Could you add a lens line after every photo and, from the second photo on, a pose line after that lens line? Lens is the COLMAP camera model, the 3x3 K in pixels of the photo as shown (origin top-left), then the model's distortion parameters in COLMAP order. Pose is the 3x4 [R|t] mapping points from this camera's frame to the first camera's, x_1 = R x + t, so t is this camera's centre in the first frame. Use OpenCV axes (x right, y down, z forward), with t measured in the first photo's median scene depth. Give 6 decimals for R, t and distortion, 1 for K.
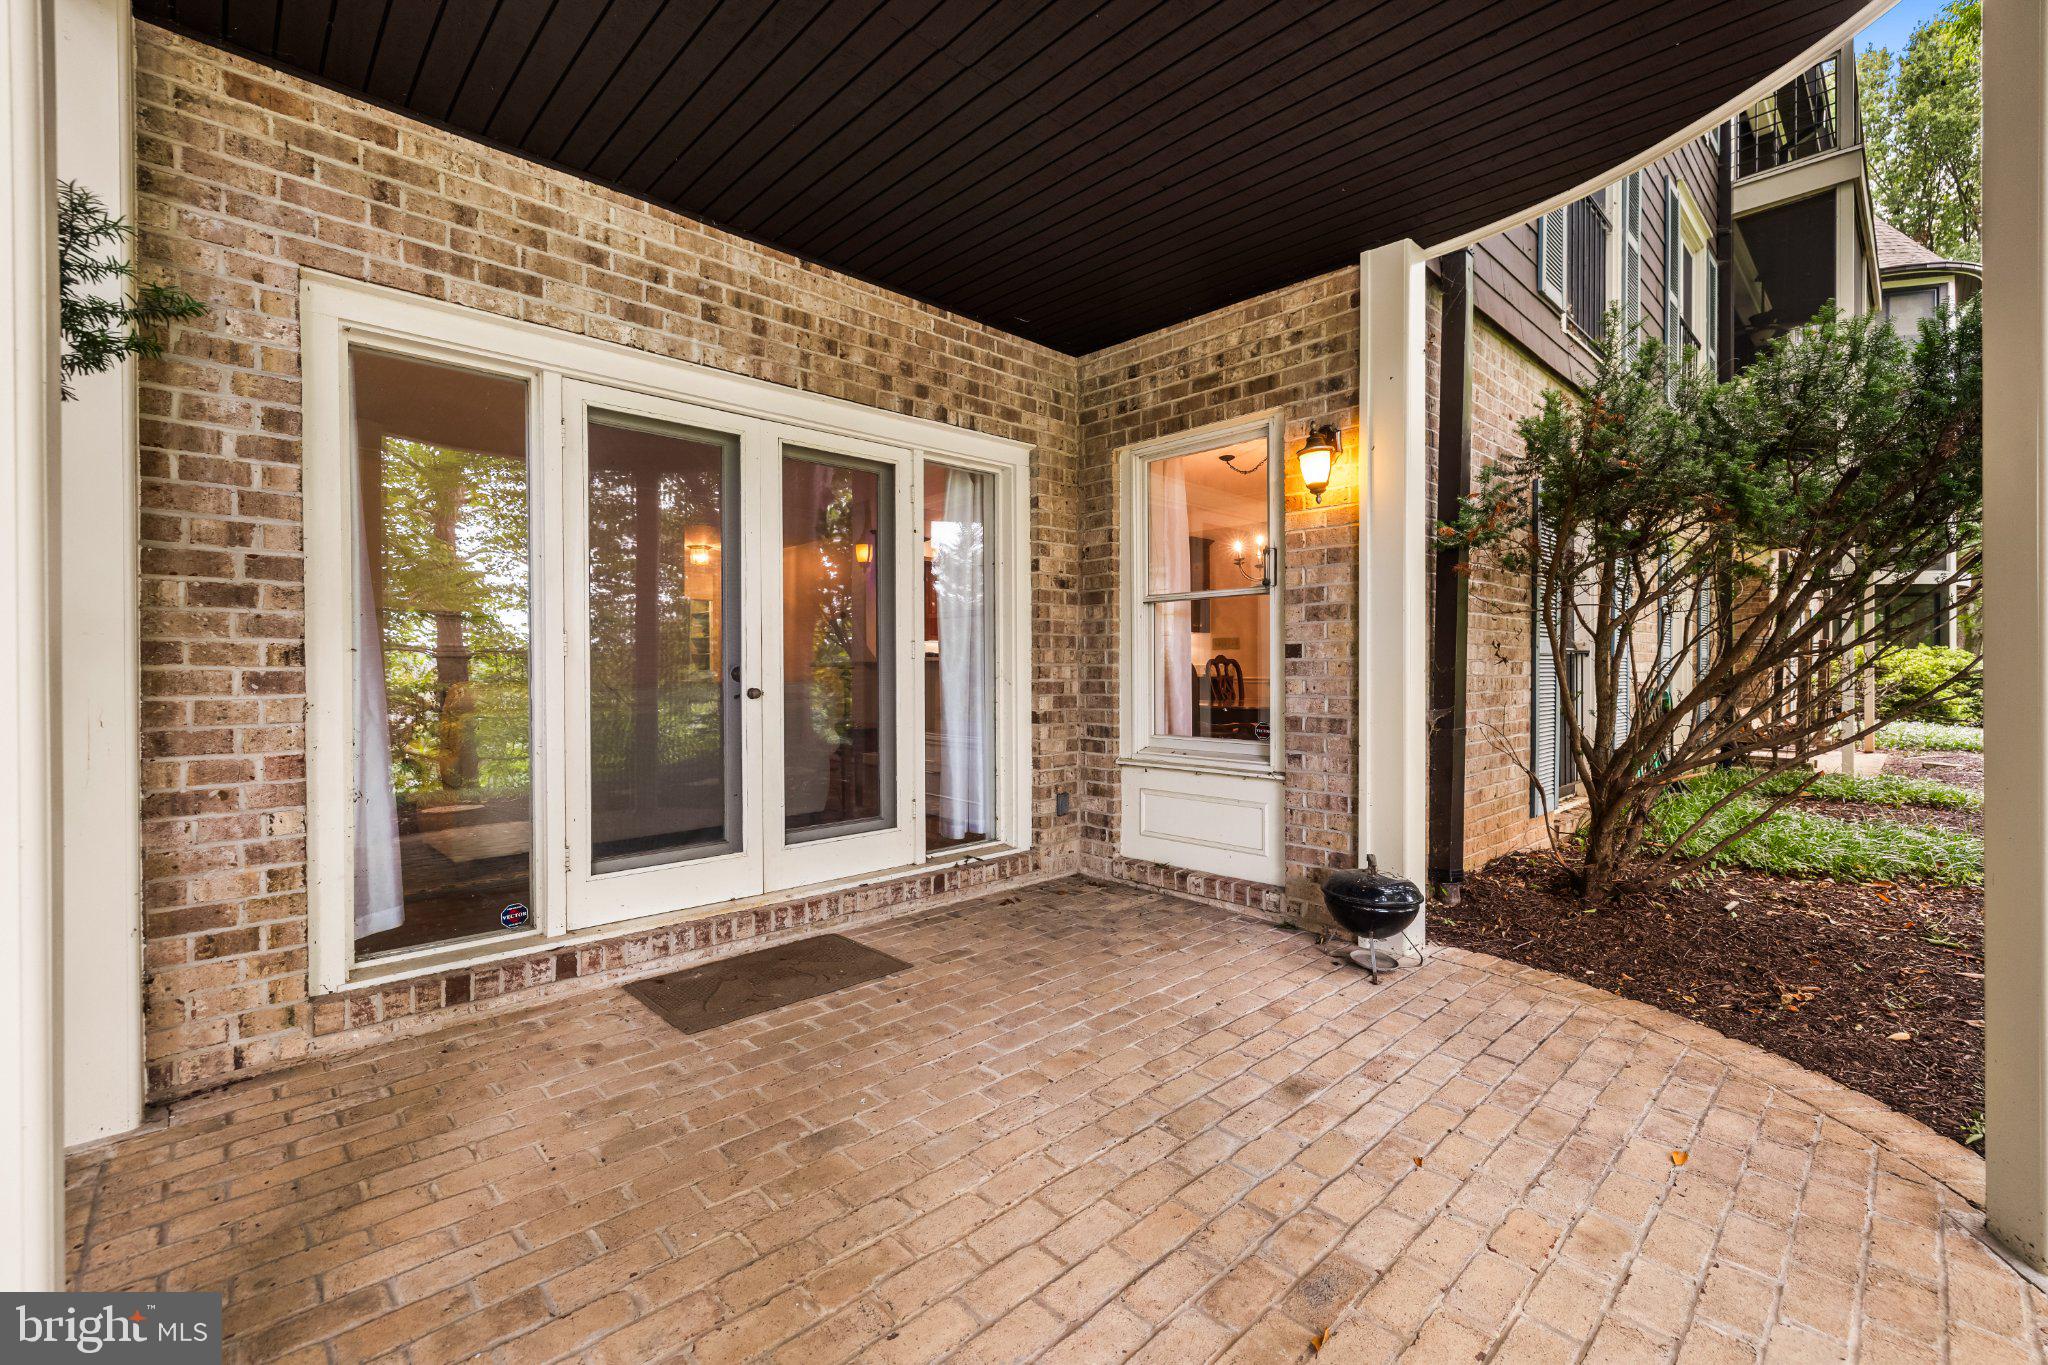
lens RADIAL K [[869.7, 0, 1024.6], [0, 869.7, 680.9], [0, 0, 1]] dist [-0.000791, -0.000155]
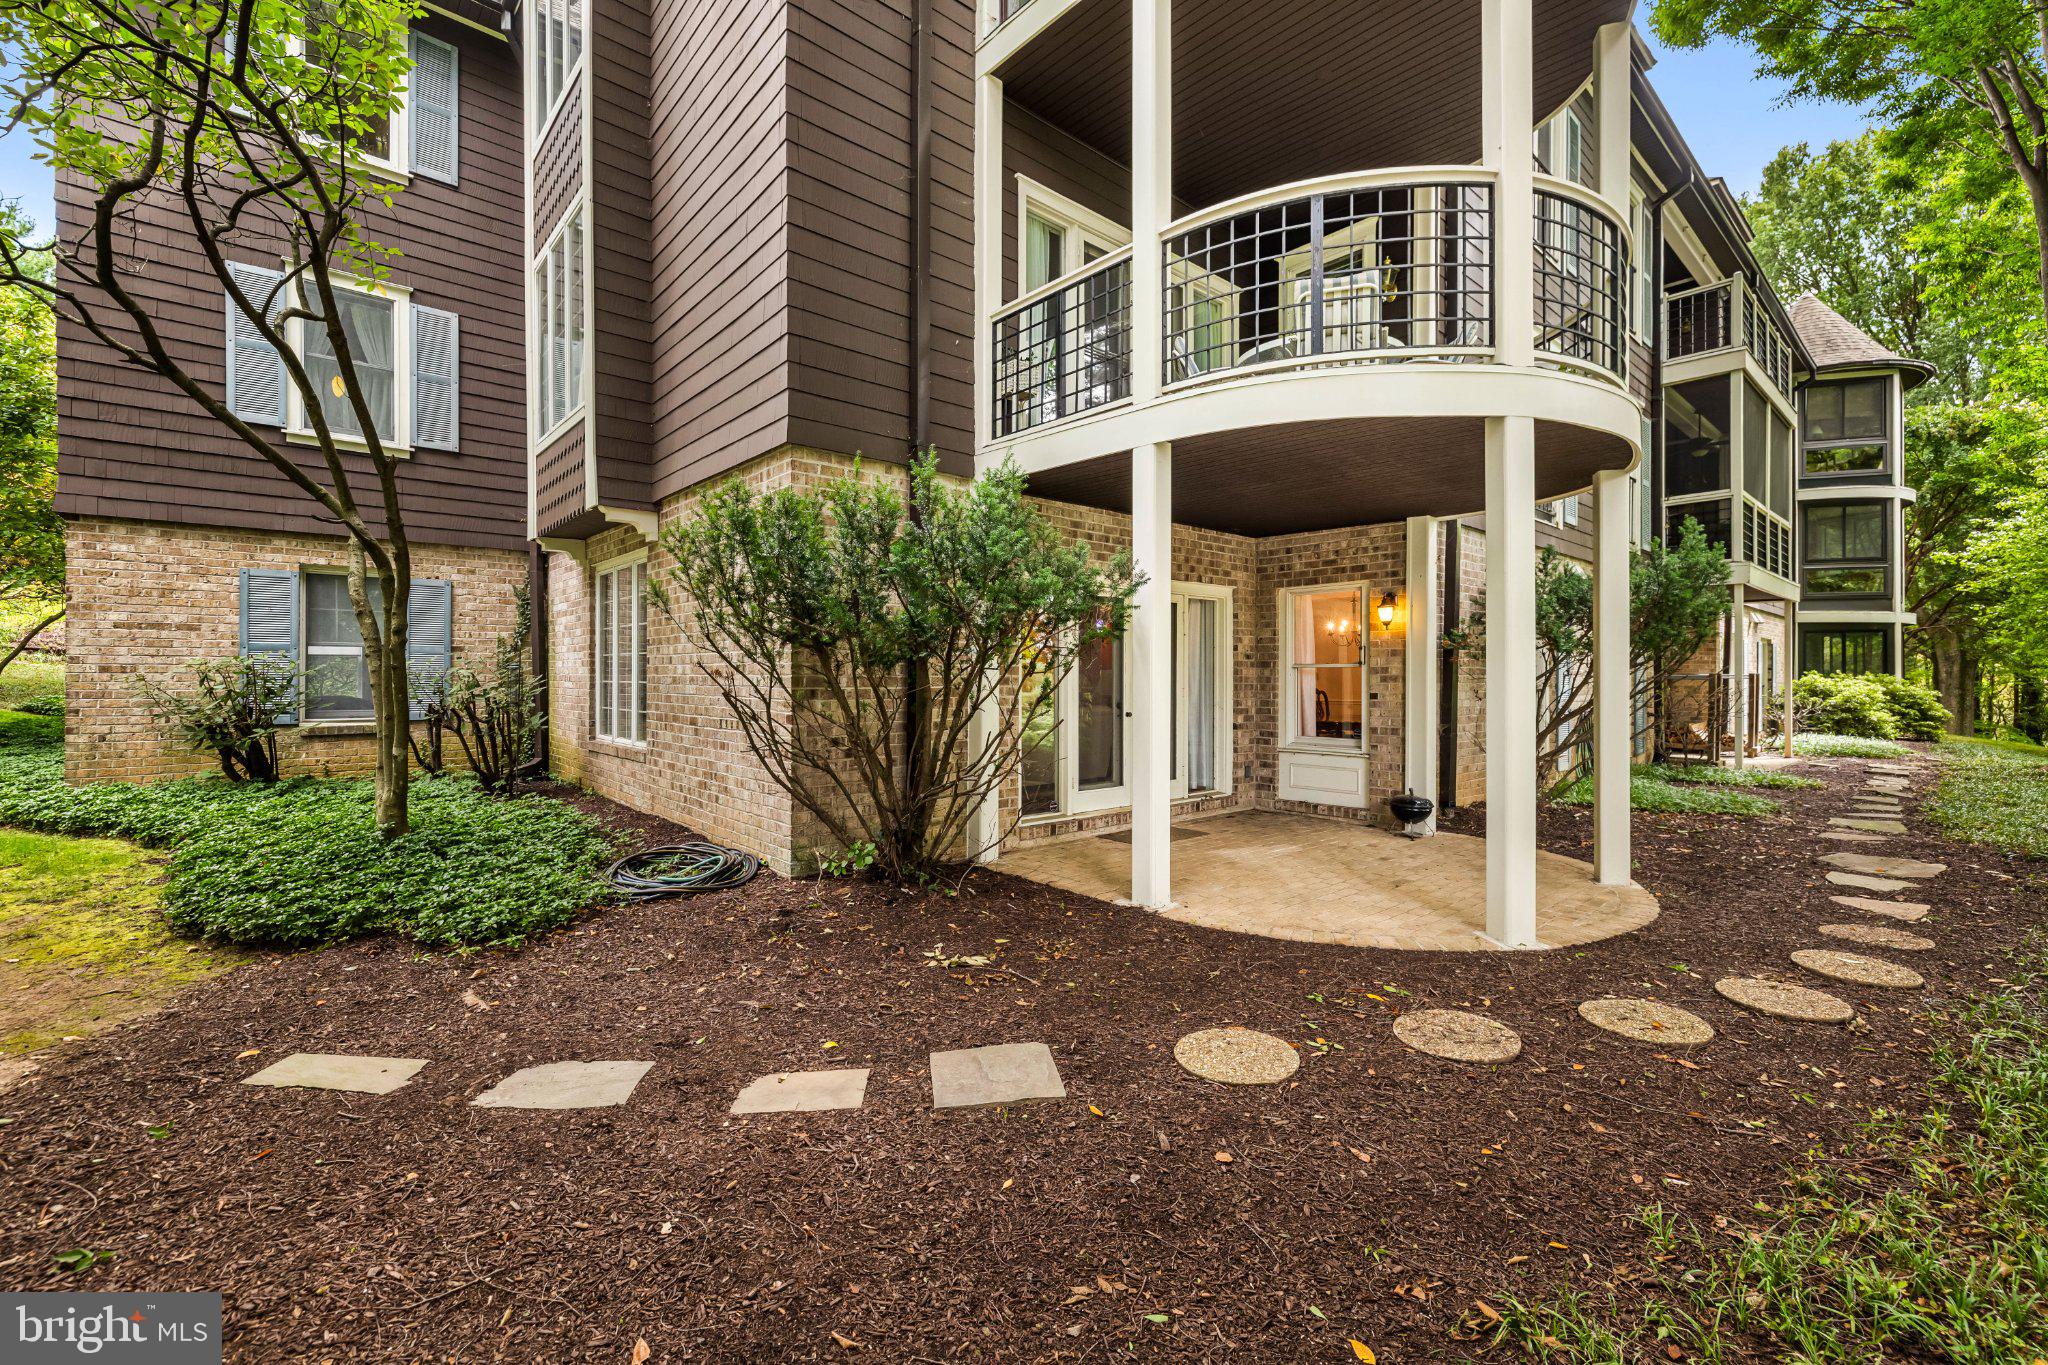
lens RADIAL K [[869.7, 0, 1024.6], [0, 869.7, 678.3], [0, 0, 1]] dist [-0.000791, -0.000155]
pose [[0.999310, 0.007342, -0.036418, -0.405928], [-0.007758, 0.999906, -0.011303, -0.041502], [0.036332, 0.011578, 0.999273, -1.003574]]
